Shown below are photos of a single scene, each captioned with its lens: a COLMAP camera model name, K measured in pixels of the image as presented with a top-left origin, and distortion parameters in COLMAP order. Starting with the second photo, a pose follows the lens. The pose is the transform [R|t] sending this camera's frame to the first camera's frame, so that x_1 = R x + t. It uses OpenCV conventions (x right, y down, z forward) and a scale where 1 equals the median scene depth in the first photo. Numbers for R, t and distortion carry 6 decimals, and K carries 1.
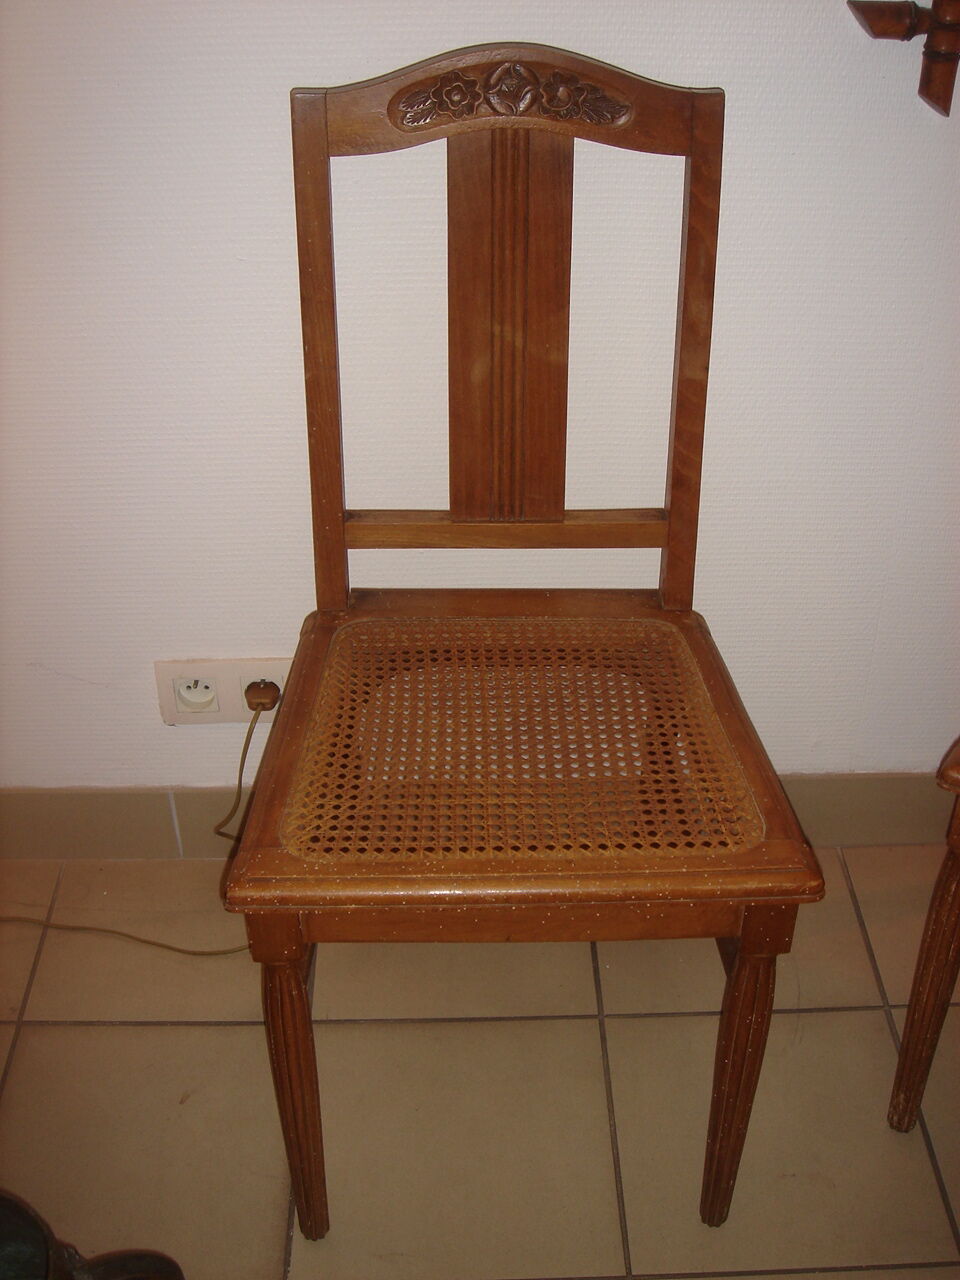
lens RADIAL K [[1460.4, 0, 486.3], [0, 1460.4, 656.4], [0, 0, 1]] dist [-0.137348, 0.000000]
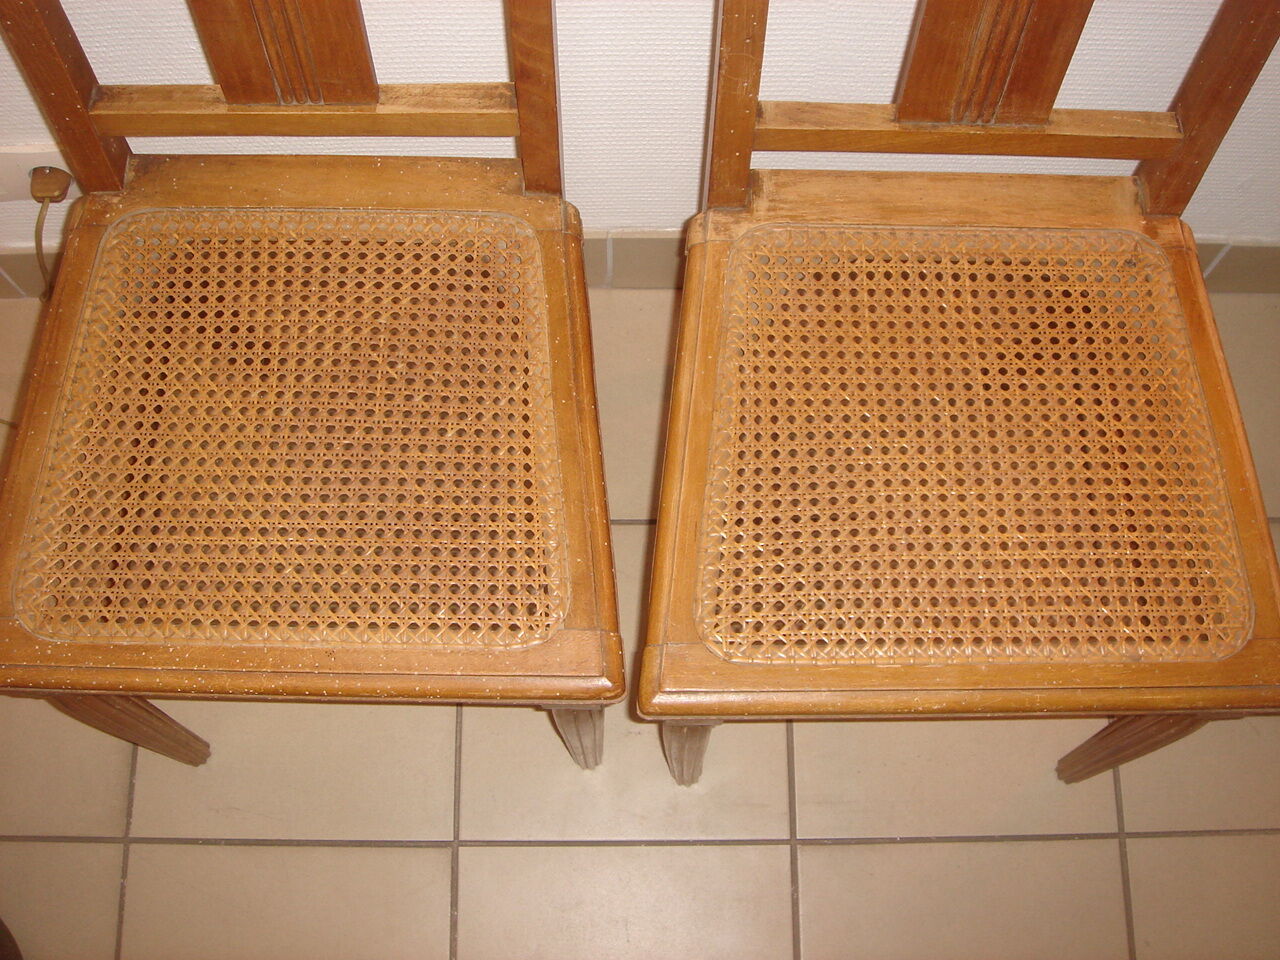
lens RADIAL K [[1460.4, 0, 637.7], [0, 1460.4, 472.7], [0, 0, 1]] dist [-0.137348, 0.000000]
pose [[0.999256, 0.037690, -0.008123, 0.212023], [-0.026105, 0.816440, 0.576839, -0.391950], [0.028373, -0.576198, 0.816817, 0.313999]]
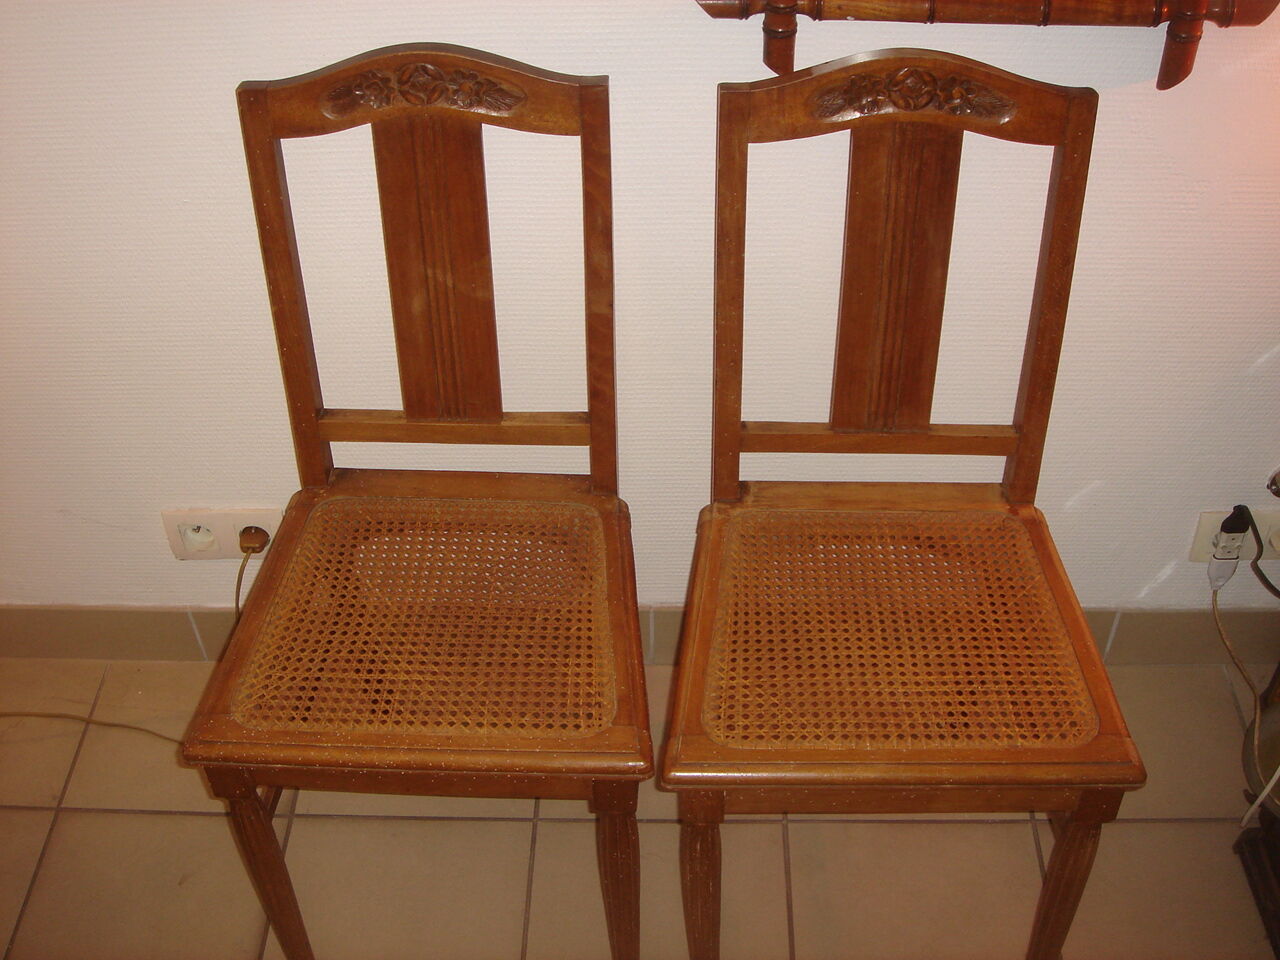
lens RADIAL K [[1460.4, 0, 638.0], [0, 1460.4, 482.3], [0, 0, 1]] dist [-0.137348, 0.000000]
pose [[0.997546, 0.029299, -0.063582, 0.254721], [-0.021126, 0.991857, 0.125593, -0.207276], [0.066744, -0.123942, 0.990042, -0.174678]]
